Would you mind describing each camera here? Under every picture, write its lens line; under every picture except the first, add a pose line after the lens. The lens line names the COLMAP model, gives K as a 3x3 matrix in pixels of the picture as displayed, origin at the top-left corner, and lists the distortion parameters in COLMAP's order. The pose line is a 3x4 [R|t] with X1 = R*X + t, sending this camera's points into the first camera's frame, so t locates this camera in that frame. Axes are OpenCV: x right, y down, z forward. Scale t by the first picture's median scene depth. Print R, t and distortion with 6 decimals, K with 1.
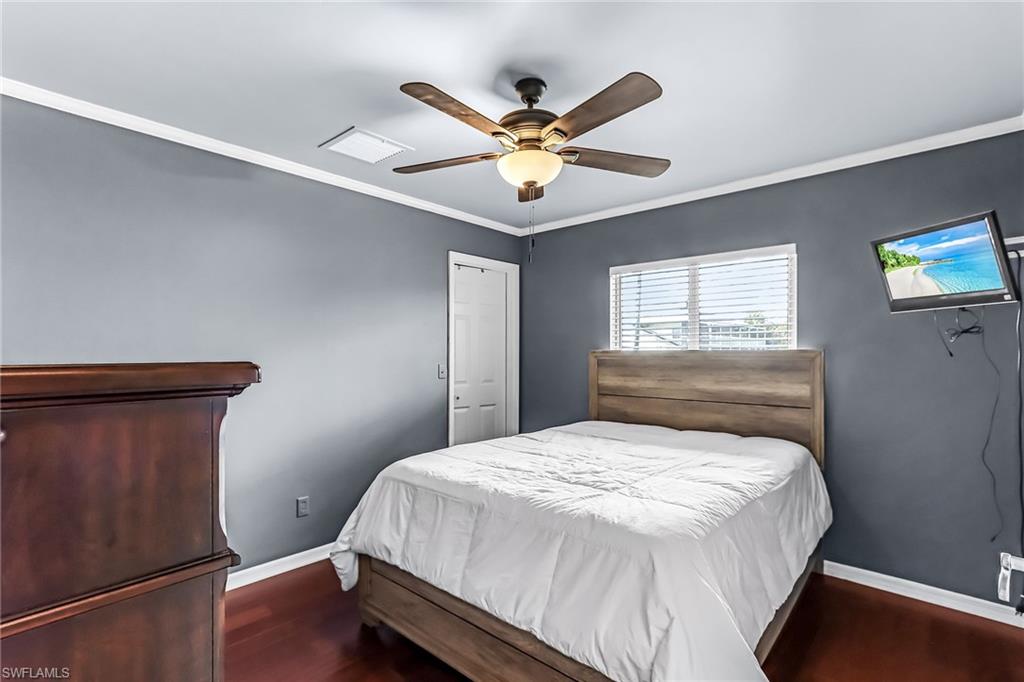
lens RADIAL K [[474.9, 0, 505.6], [0, 474.9, 344.1], [0, 0, 1]] dist [-0.000360, 0.002296]
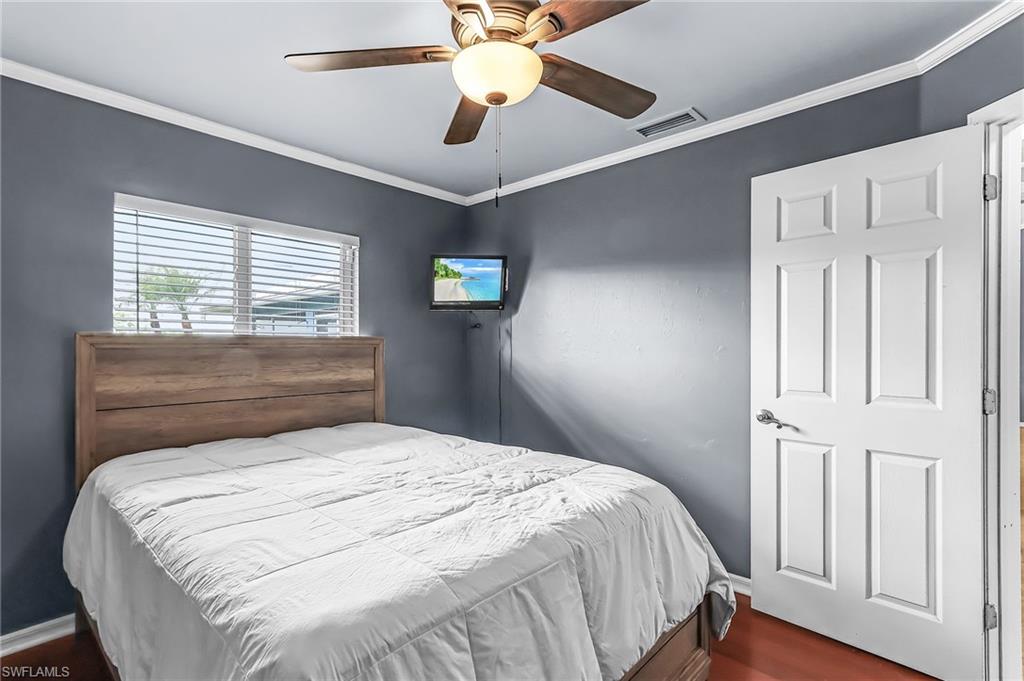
lens RADIAL K [[474.9, 0, 507.5], [0, 474.9, 339.9], [0, 0, 1]] dist [-0.000360, 0.002296]
pose [[0.043917, 0.011495, 0.998969, -0.436374], [-0.018153, 0.999778, -0.010706, 0.024001], [-0.998870, -0.017664, 0.044116, 0.620775]]
